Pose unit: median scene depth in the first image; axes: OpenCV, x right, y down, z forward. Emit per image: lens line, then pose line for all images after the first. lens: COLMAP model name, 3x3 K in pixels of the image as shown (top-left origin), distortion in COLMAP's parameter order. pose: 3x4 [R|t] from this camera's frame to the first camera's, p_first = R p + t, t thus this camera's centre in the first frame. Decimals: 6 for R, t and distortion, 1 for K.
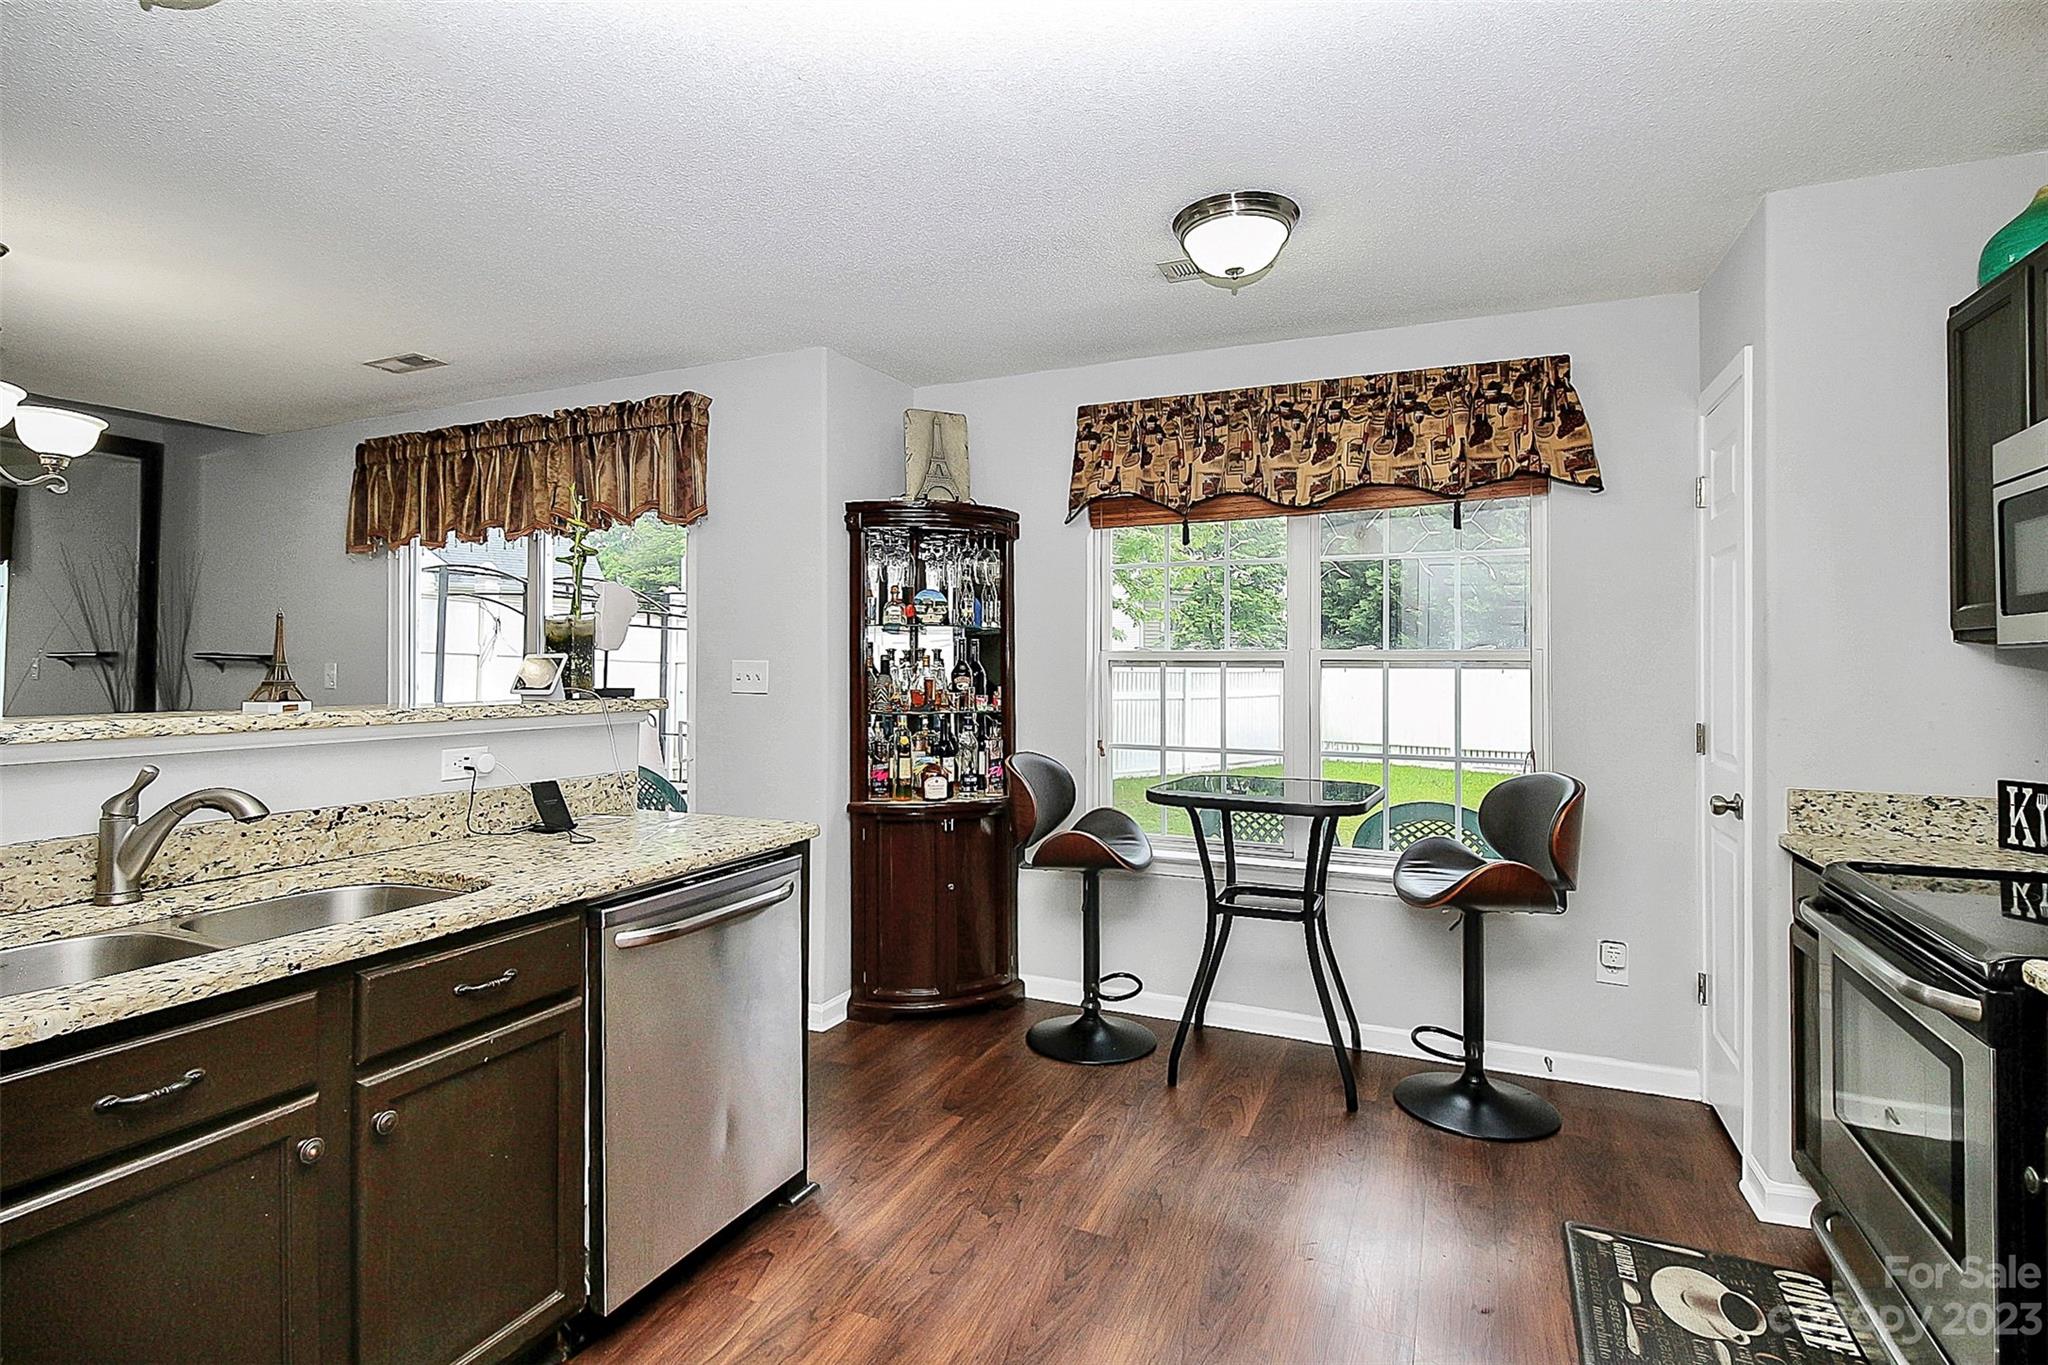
lens RADIAL K [[991.2, 0, 1026.9], [0, 991.2, 655.5], [0, 0, 1]] dist [-0.007721, -0.001792]
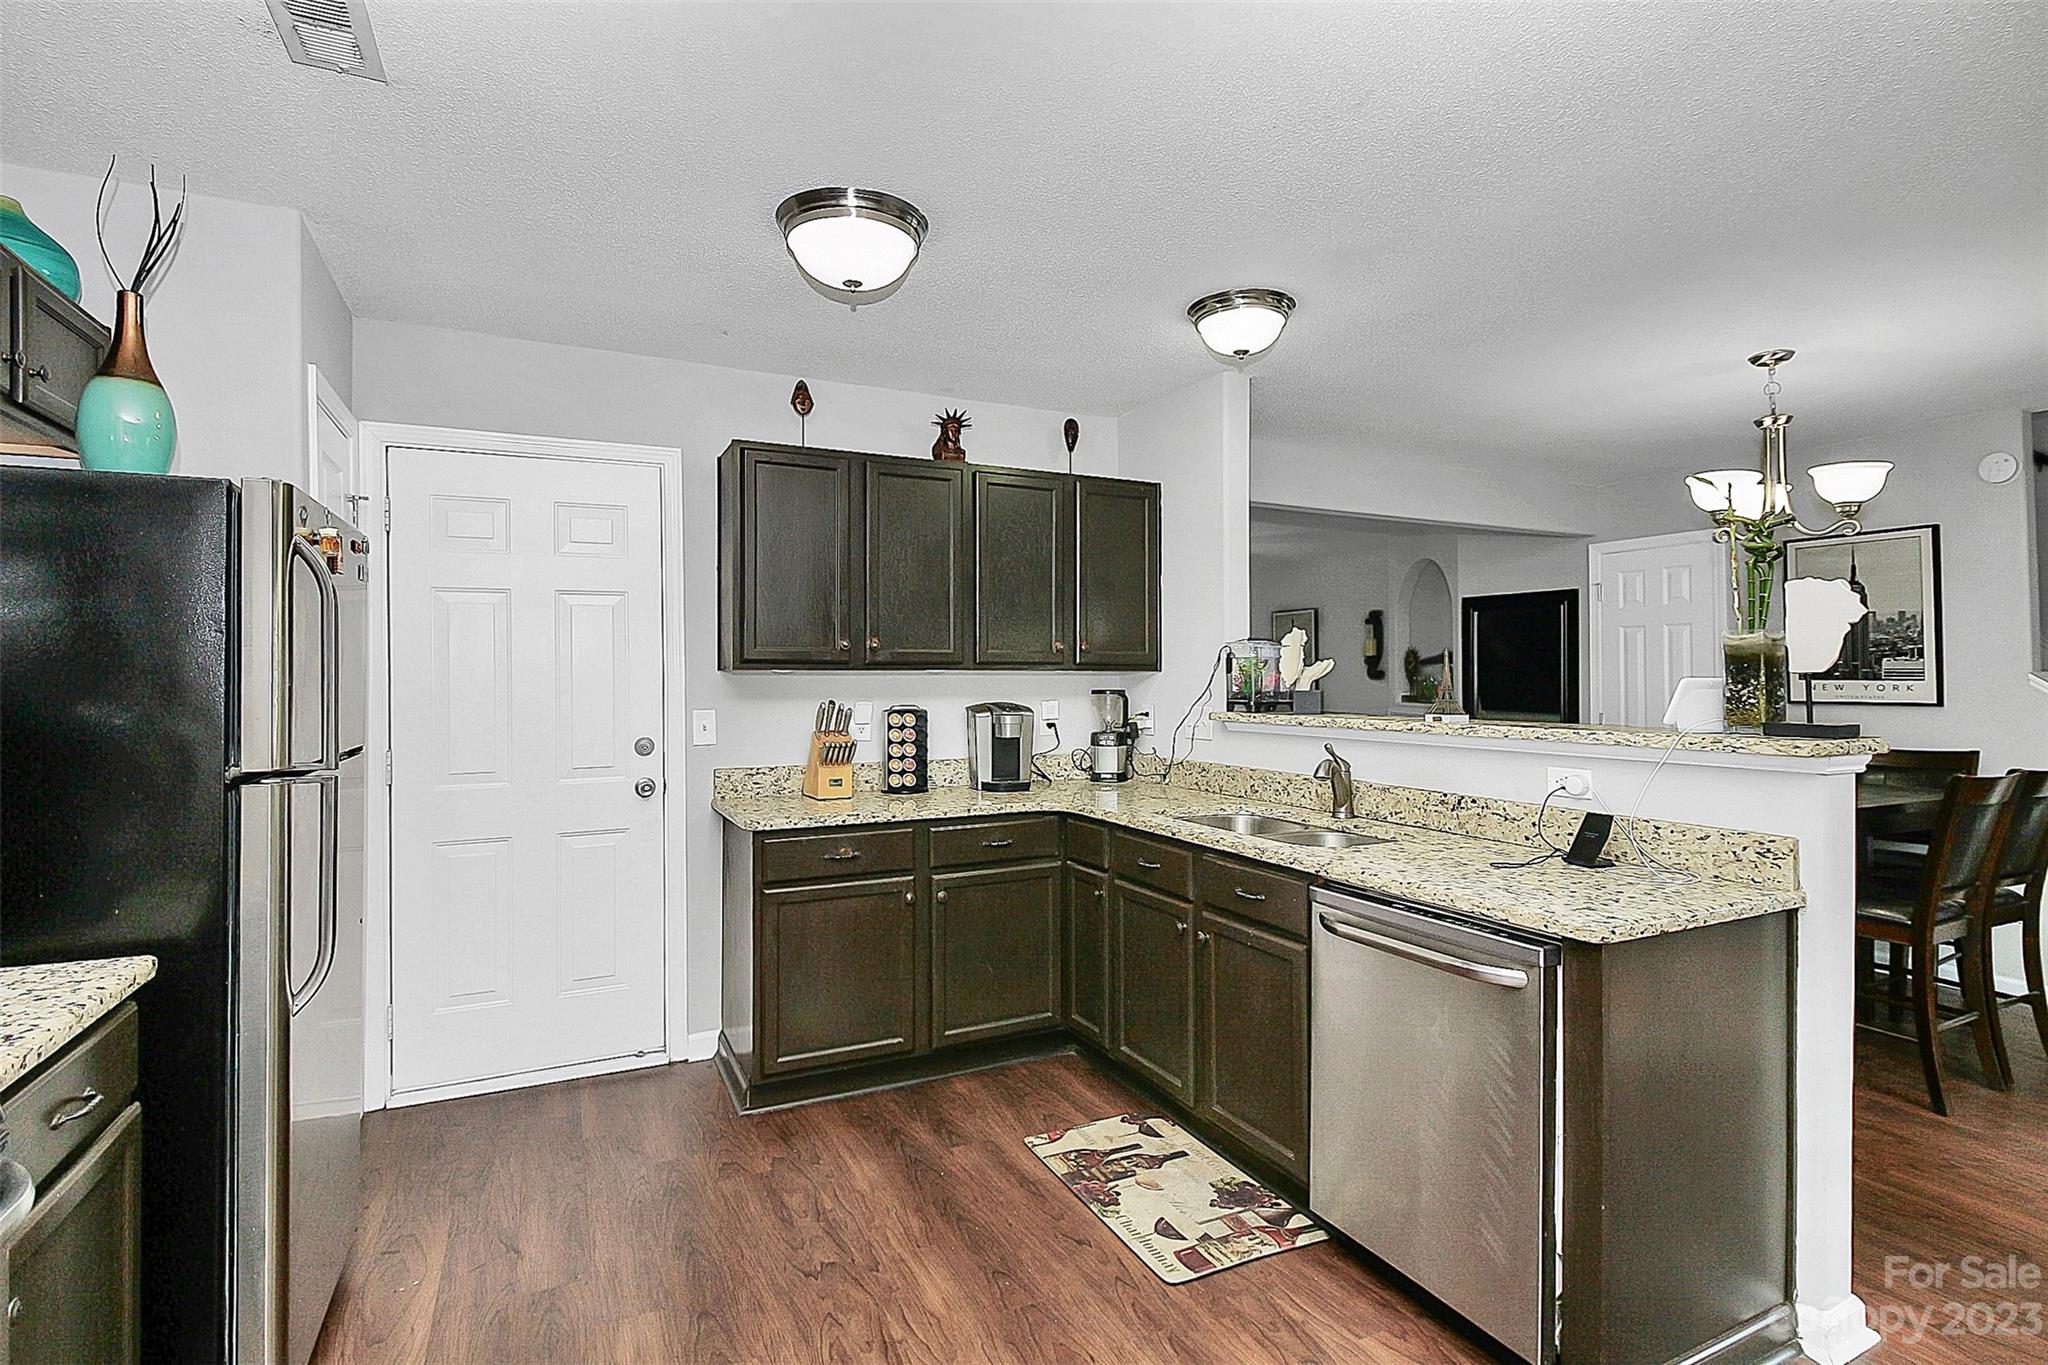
lens RADIAL K [[999.5, 0, 1023.5], [0, 999.5, 662.3], [0, 0, 1]] dist [0.022611, -0.021173]
pose [[-0.648585, -0.010108, -0.761075, 0.447041], [0.008530, 0.999753, -0.020547, -0.002668], [0.761094, -0.019818, -0.648338, 0.883084]]
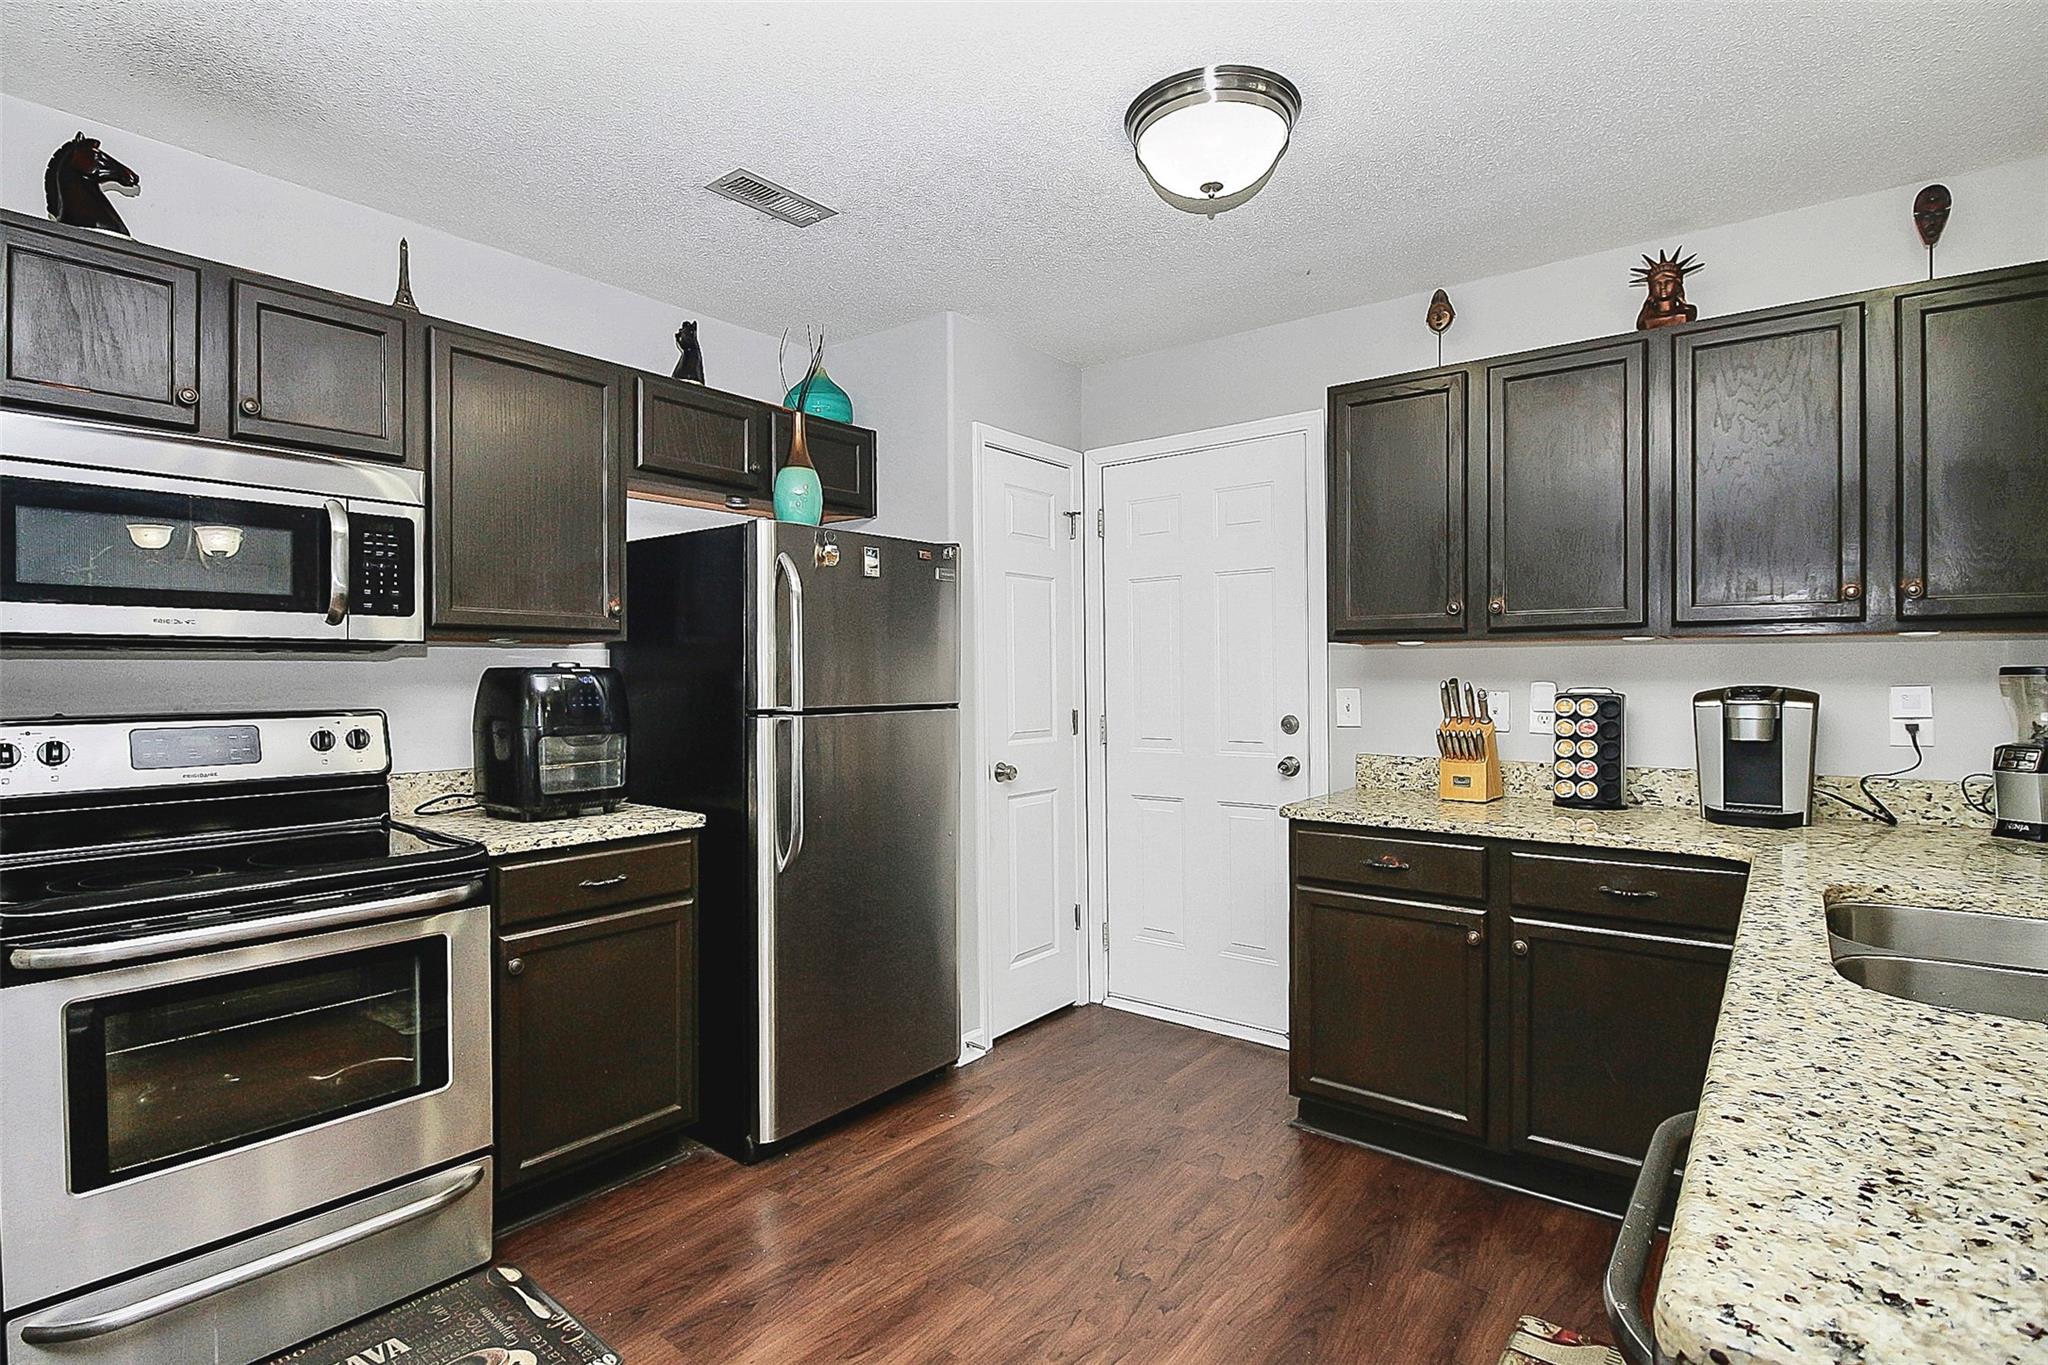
lens RADIAL K [[1001.1, 0, 1023.3], [0, 1001.1, 686.5], [0, 0, 1]] dist [-0.003978, -0.001053]
pose [[-0.969211, -0.003565, 0.246206, -0.083522], [-0.002951, 0.999992, 0.002862, 0.019717], [-0.246214, 0.002047, -0.969213, 0.956670]]
